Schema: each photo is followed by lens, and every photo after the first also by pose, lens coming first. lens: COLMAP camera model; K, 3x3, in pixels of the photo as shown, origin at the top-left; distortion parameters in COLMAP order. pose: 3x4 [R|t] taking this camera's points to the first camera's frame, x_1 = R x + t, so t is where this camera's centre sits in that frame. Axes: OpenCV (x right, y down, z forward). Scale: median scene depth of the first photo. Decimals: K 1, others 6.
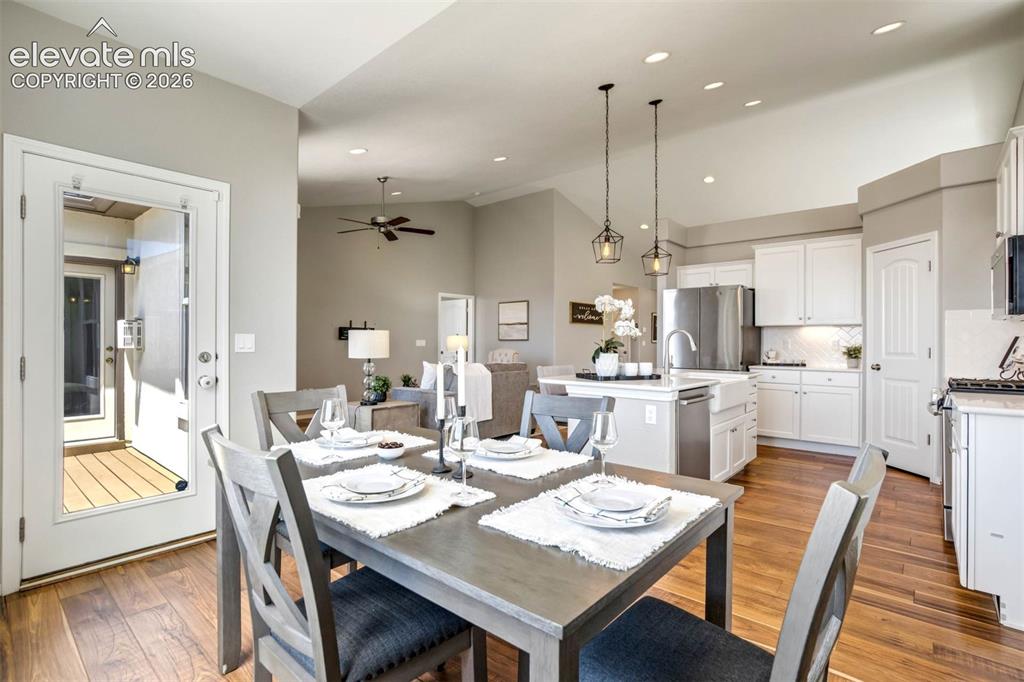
lens RADIAL K [[481.1, 0, 516.5], [0, 481.1, 341.5], [0, 0, 1]] dist [-0.037179, 0.015174]
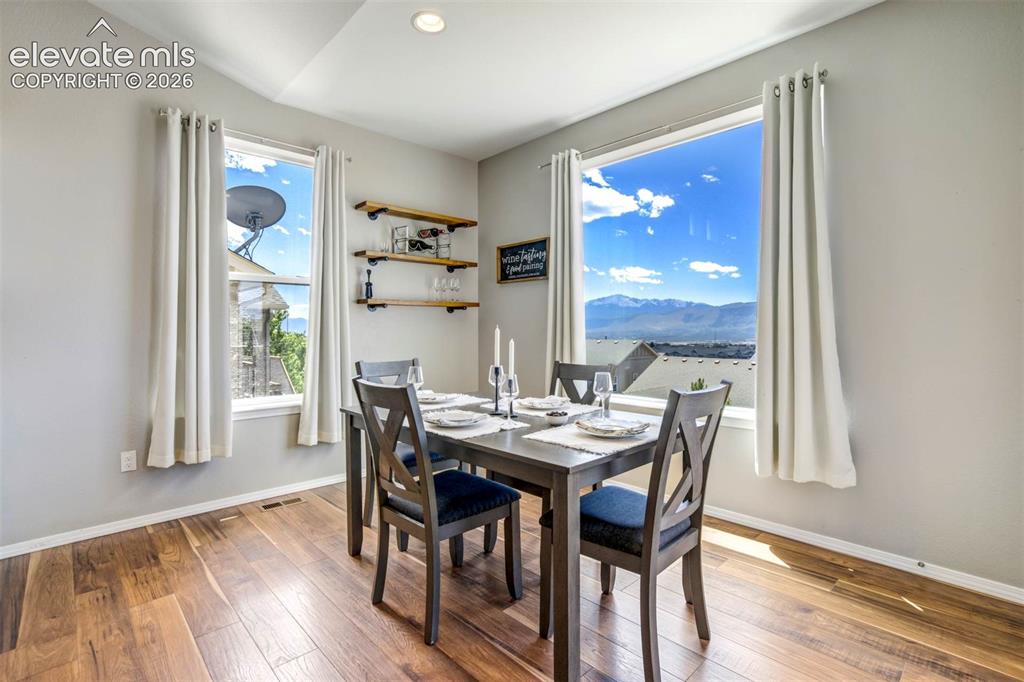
lens RADIAL K [[486.8, 0, 522.8], [0, 486.8, 324.6], [0, 0, 1]] dist [-0.035023, 0.016764]
pose [[-0.995028, 0.002833, 0.099554, -0.097974], [0.002463, 0.999990, -0.003831, 0.002225], [-0.099564, -0.003567, -0.995025, 0.706166]]
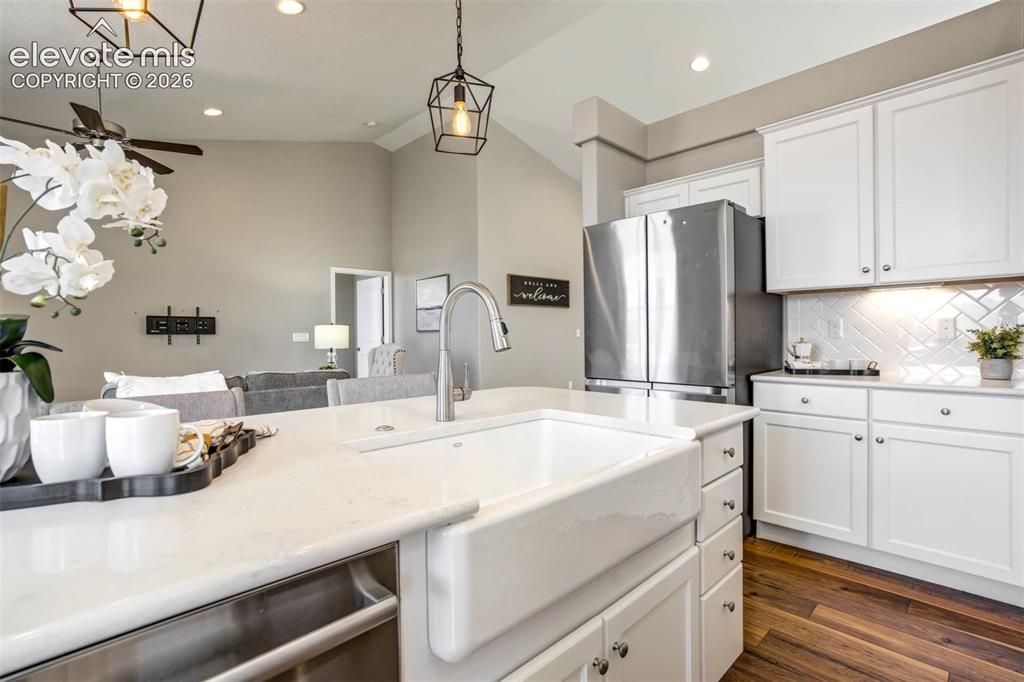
lens RADIAL K [[487.0, 0, 514.4], [0, 487.0, 336.4], [0, 0, 1]] dist [-0.035477, 0.016704]
pose [[0.996750, -0.015231, -0.079102, 0.304786], [0.015658, 0.999866, 0.004783, 0.006765], [0.079019, -0.006006, 0.996855, 0.527833]]
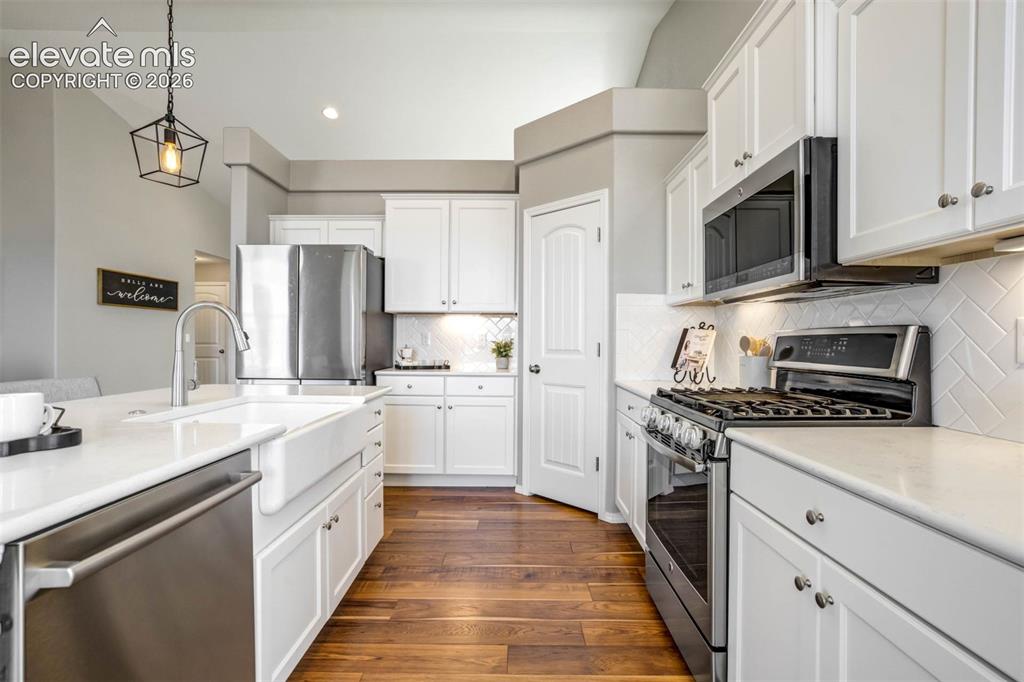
lens RADIAL K [[481.1, 0, 516.5], [0, 481.1, 341.5], [0, 0, 1]] dist [-0.037179, 0.015174]
pose [[0.755405, -0.001236, 0.655258, 0.208220], [-0.002951, 0.999982, 0.005289, 0.005821], [-0.655252, -0.005929, 0.755387, 0.386267]]
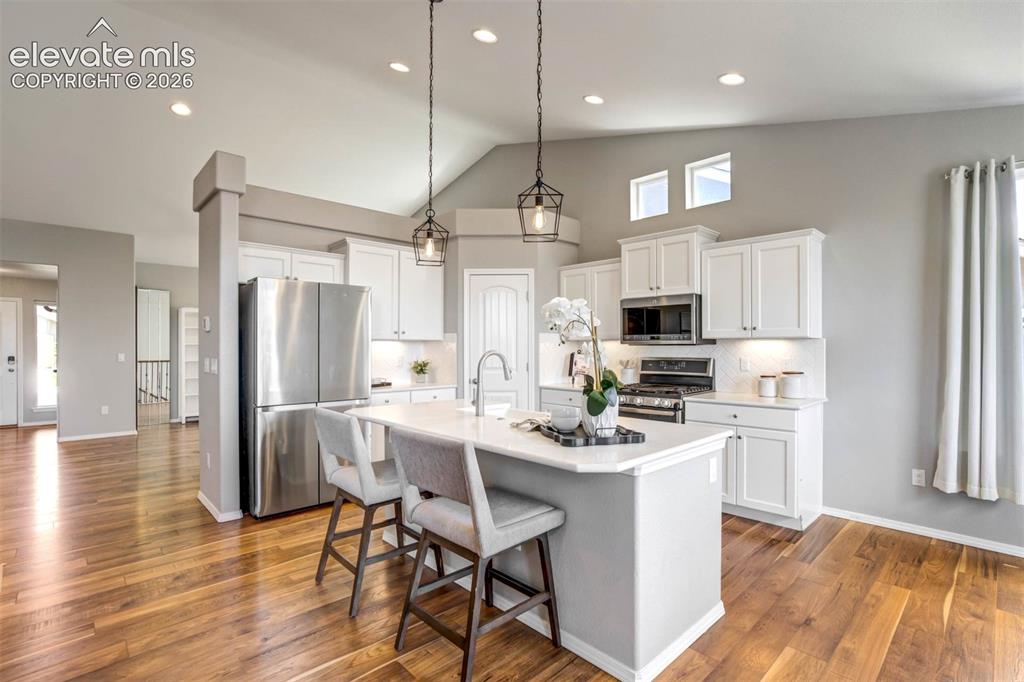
lens RADIAL K [[478.4, 0, 530.6], [0, 478.4, 345.7], [0, 0, 1]] dist [-0.001140, 0.000156]
pose [[0.077912, -0.003744, 0.996953, -0.283415], [-0.000228, 0.999993, 0.003773, -0.027376], [-0.996960, -0.000521, 0.077910, 0.687117]]
